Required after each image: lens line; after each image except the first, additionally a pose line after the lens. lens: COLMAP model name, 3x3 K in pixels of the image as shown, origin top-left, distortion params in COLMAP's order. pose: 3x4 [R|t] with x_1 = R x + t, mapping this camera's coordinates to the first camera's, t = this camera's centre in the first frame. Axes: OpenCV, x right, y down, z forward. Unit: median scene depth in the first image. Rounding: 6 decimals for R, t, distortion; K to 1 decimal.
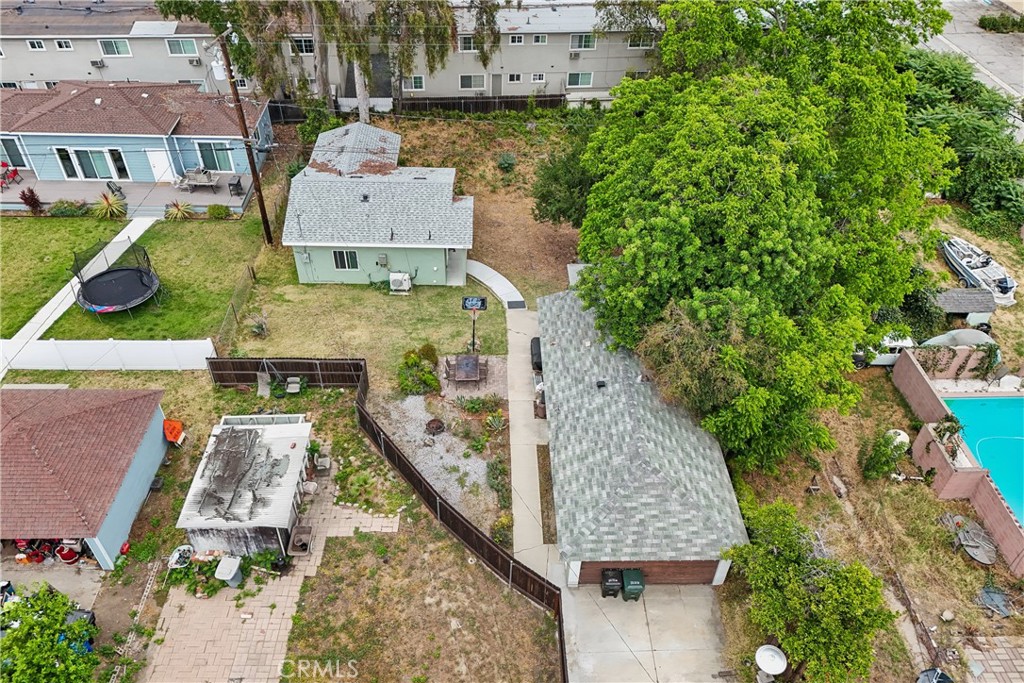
lens RADIAL K [[753.8, 0, 512.0], [0, 753.8, 341.5], [0, 0, 1]] dist [0.078419, -0.082149]
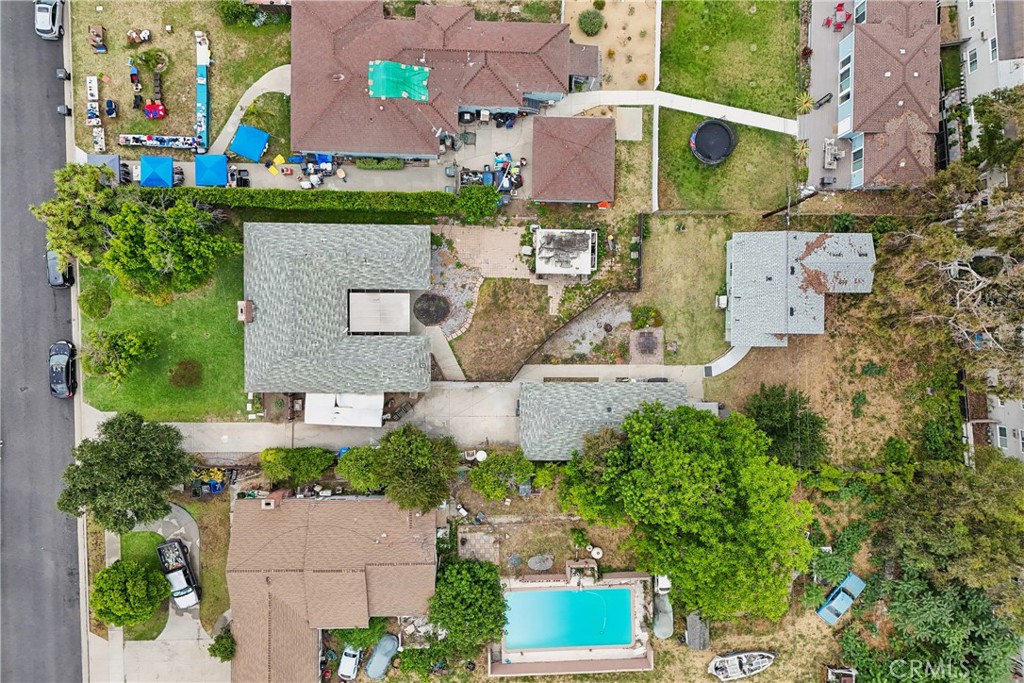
lens RADIAL K [[732.5, 0, 506.6], [0, 732.5, 350.8], [0, 0, 1]] dist [0.083259, -0.093041]
pose [[-0.030921, 0.999518, 0.002587, -0.034798], [-0.677422, -0.022860, 0.735239, -1.086316], [0.734944, 0.020982, 0.677803, -0.509644]]
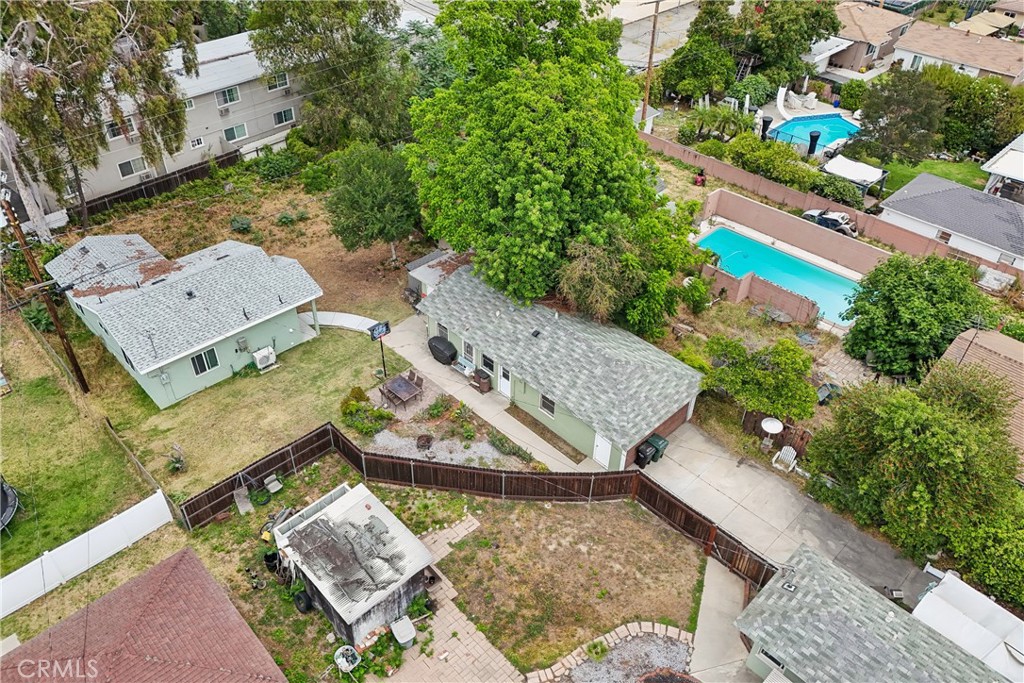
lens RADIAL K [[753.8, 0, 512.0], [0, 753.8, 341.5], [0, 0, 1]] dist [0.078419, -0.082149]
pose [[0.733818, -0.430921, 0.525184, -0.478617], [0.448794, 0.887861, 0.101420, -0.061942], [-0.509995, 0.161276, 0.844923, 0.007526]]
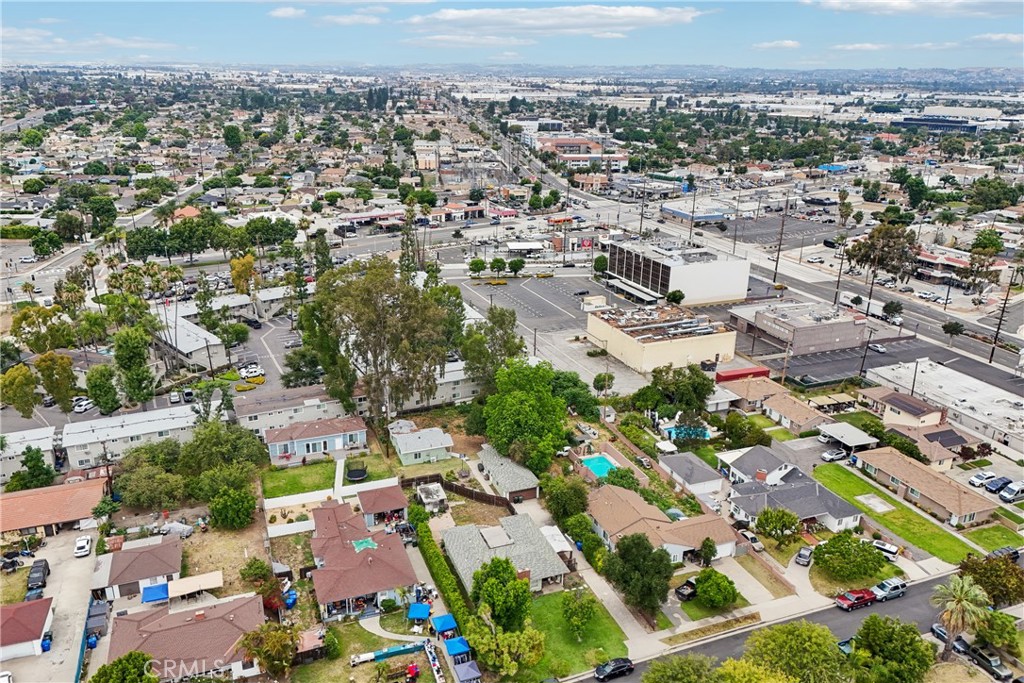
lens RADIAL K [[753.9, 0, 504.1], [0, 753.9, 343.9], [0, 0, 1]] dist [0.083697, -0.095350]
pose [[0.944889, -0.125219, 0.302498, -0.924445], [0.228859, 0.913343, -0.336792, 0.756899], [-0.234112, 0.387461, 0.891665, -2.630757]]
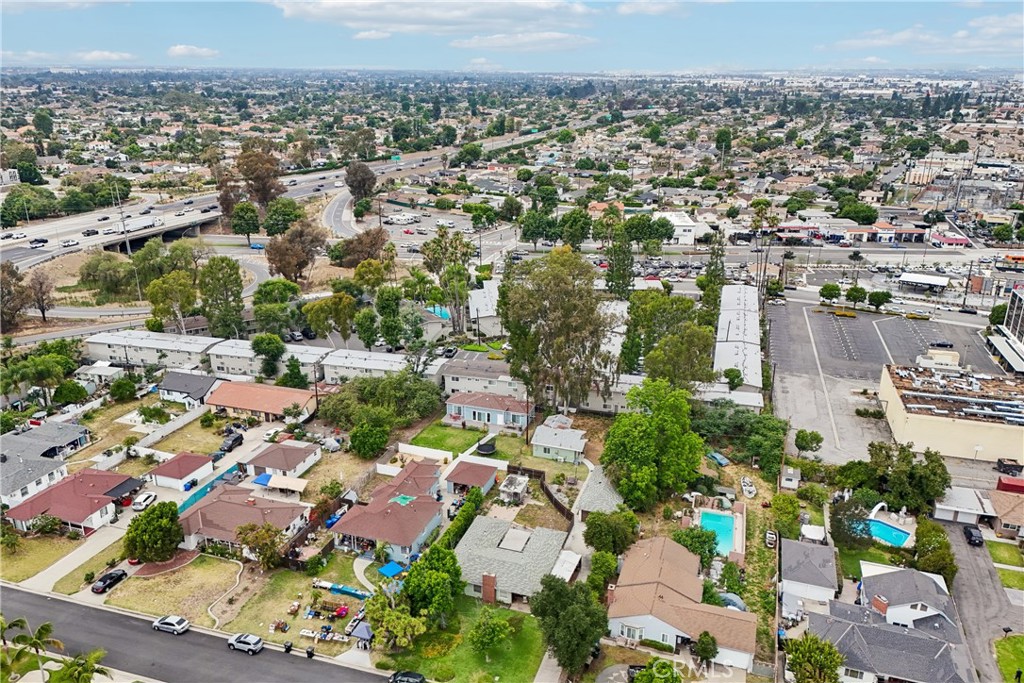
lens RADIAL K [[753.8, 0, 512.0], [0, 753.8, 341.5], [0, 0, 1]] dist [0.078419, -0.082149]
pose [[0.939686, 0.092336, -0.329338, 0.813058], [-0.212712, 0.911785, -0.351287, 0.771542], [0.267849, 0.400154, 0.876432, -2.556794]]
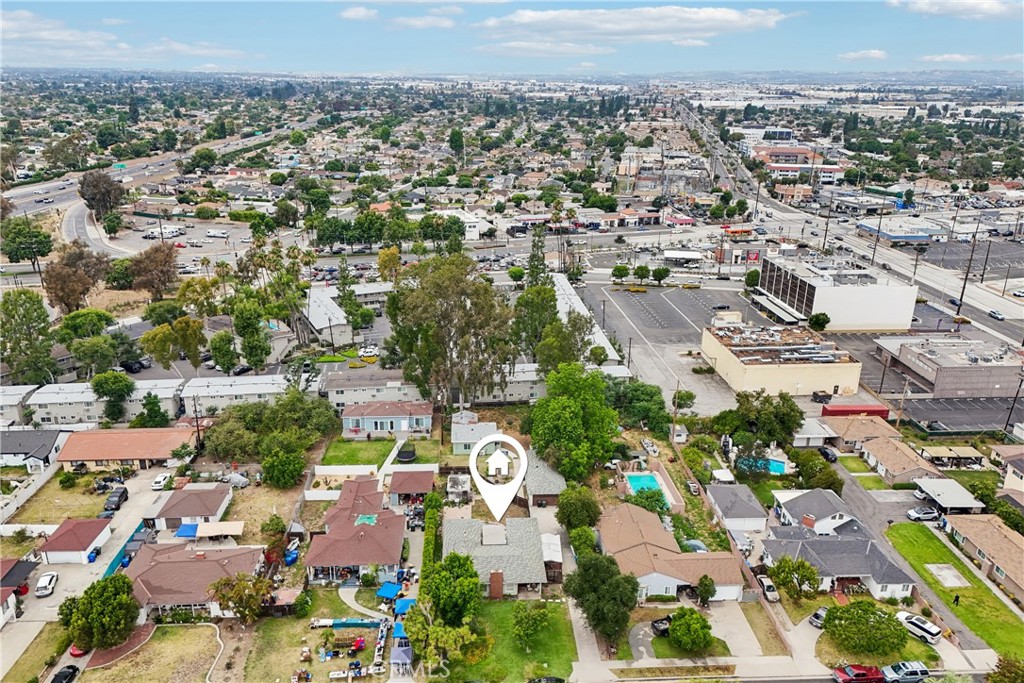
lens RADIAL K [[732.5, 0, 506.6], [0, 732.5, 350.8], [0, 0, 1]] dist [0.083259, -0.093041]
pose [[0.999525, -0.024868, 0.018216, -0.097060], [0.029827, 0.929419, -0.367818, 0.839987], [-0.007784, 0.368187, 0.929719, -2.666891]]
